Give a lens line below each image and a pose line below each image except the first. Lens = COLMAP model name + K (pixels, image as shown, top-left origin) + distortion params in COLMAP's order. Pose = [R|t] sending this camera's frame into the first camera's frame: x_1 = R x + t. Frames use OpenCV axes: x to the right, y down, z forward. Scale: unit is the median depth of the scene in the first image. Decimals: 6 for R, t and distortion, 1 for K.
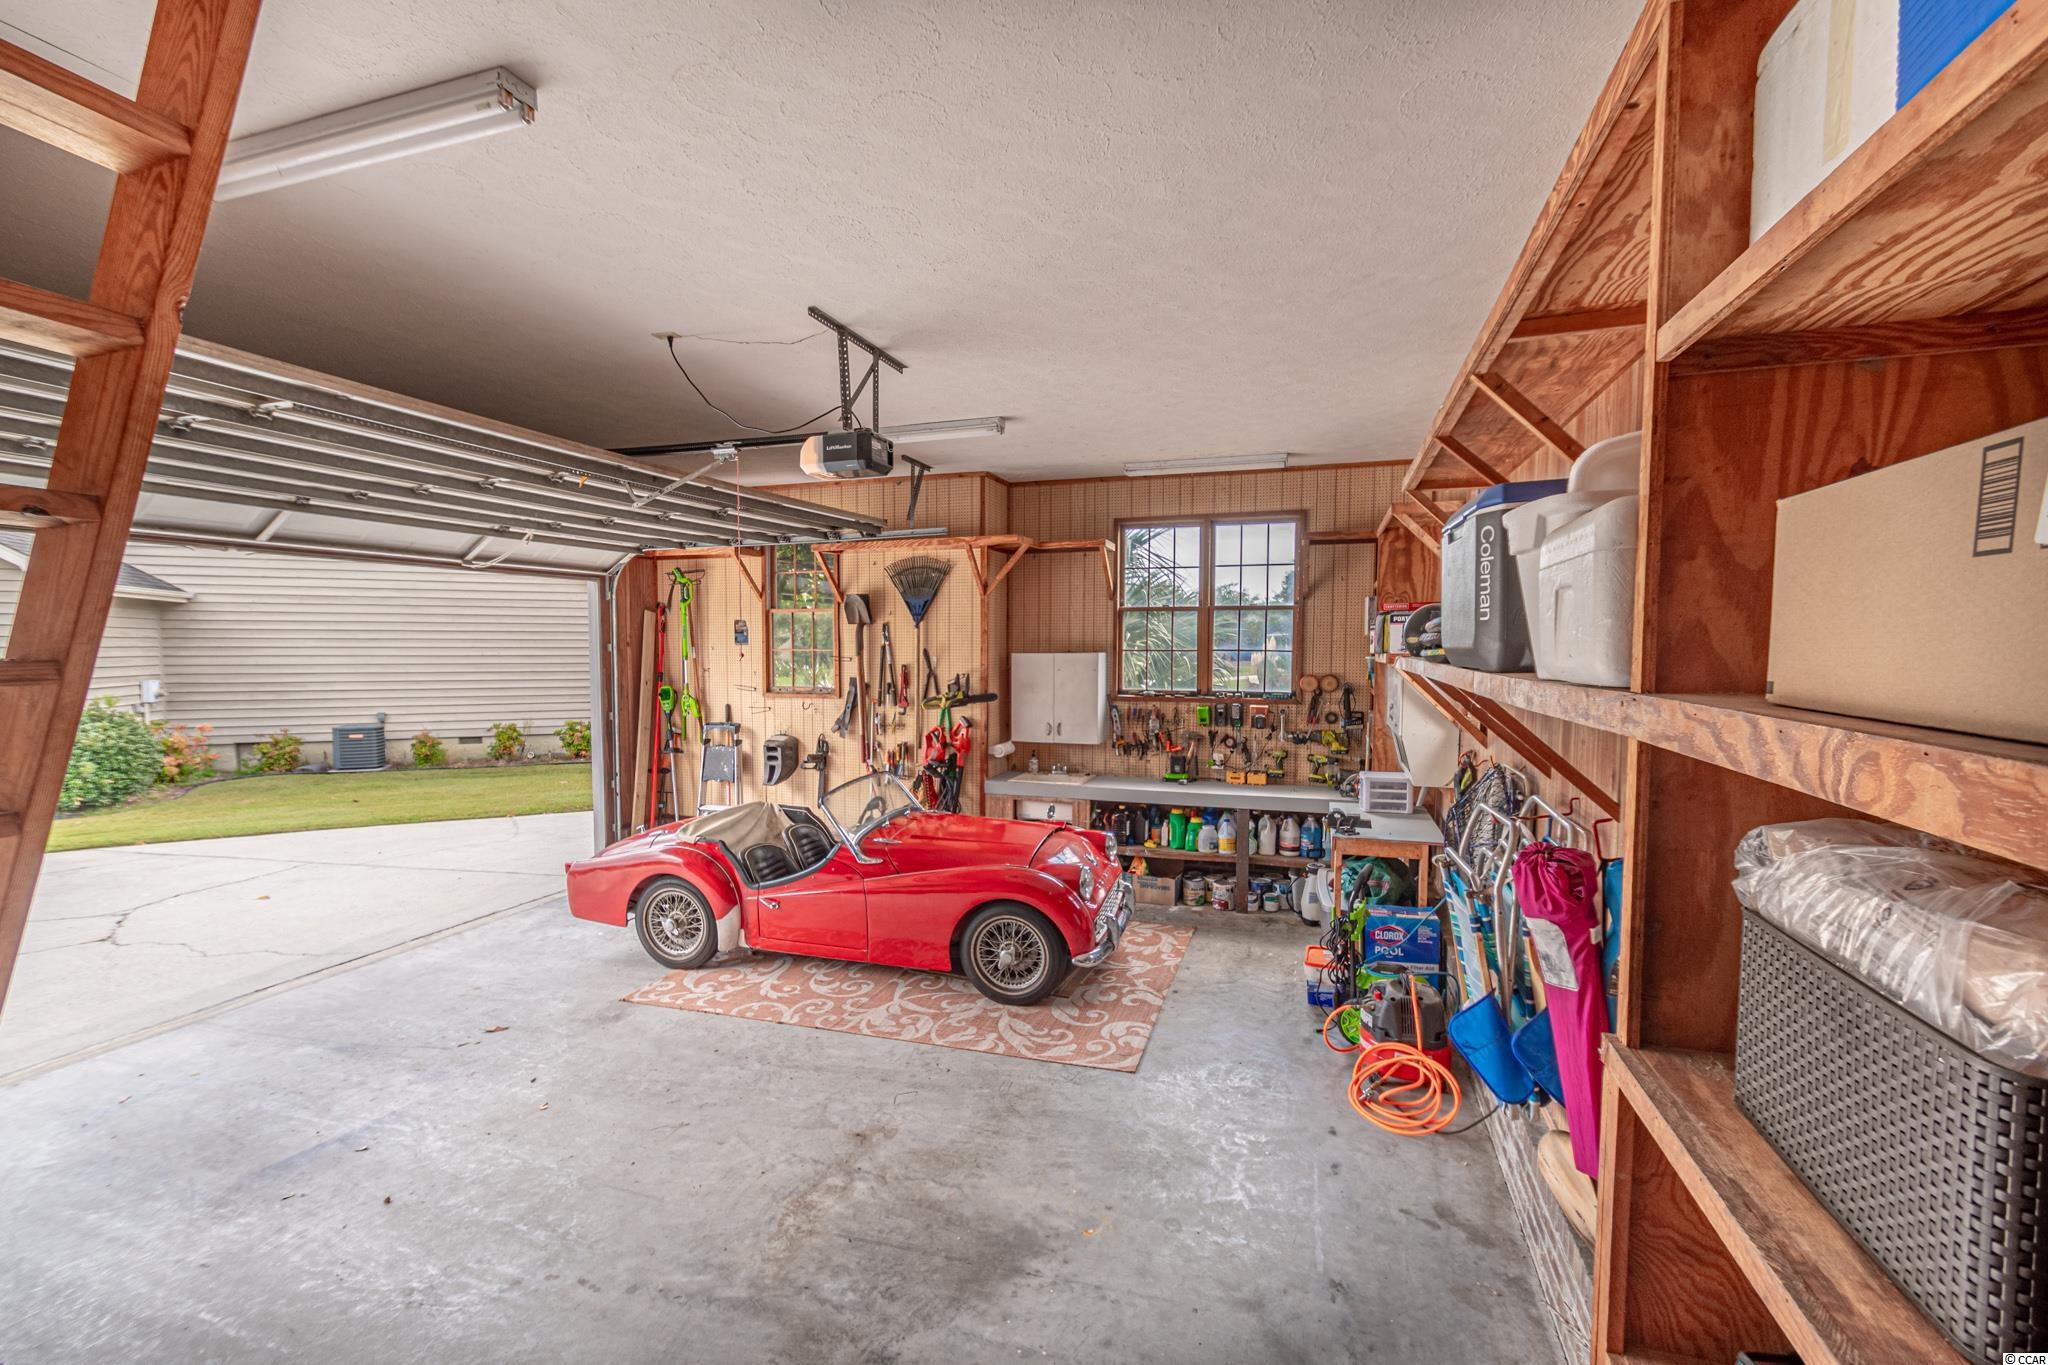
lens RADIAL K [[906.6, 0, 1022.1], [0, 906.6, 689.5], [0, 0, 1]] dist [0.010259, -0.000085]
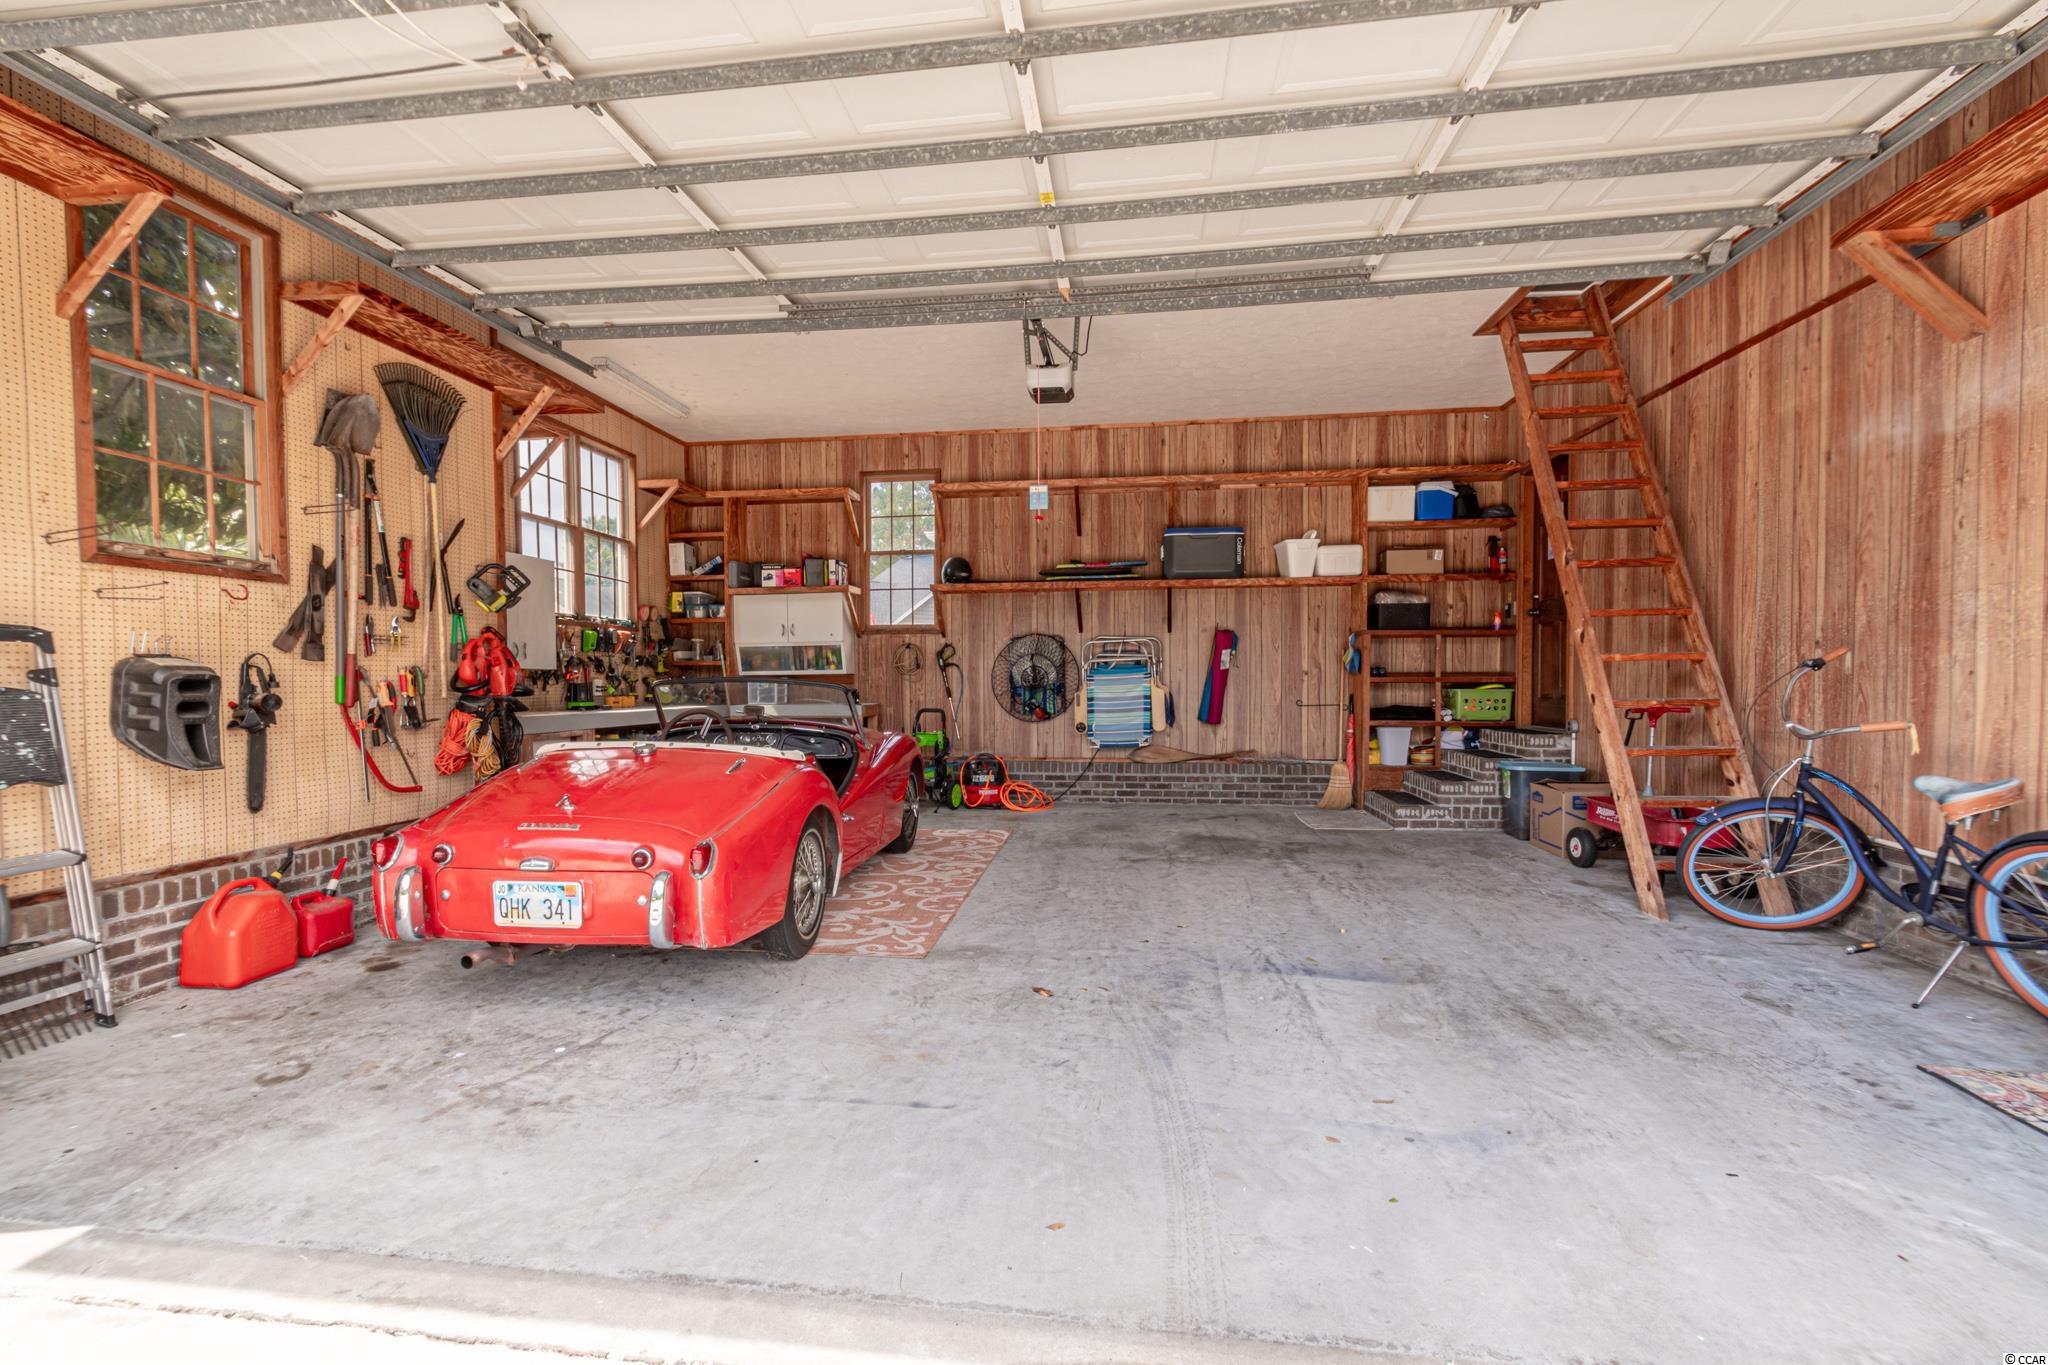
lens RADIAL K [[906.6, 0, 1022.2], [0, 906.6, 685.7], [0, 0, 1]] dist [0.010259, -0.000085]
pose [[-0.175062, -0.014493, 0.984451, -0.788930], [0.057795, 0.998016, 0.024970, 0.077986], [-0.982860, 0.061268, -0.173877, 0.705314]]
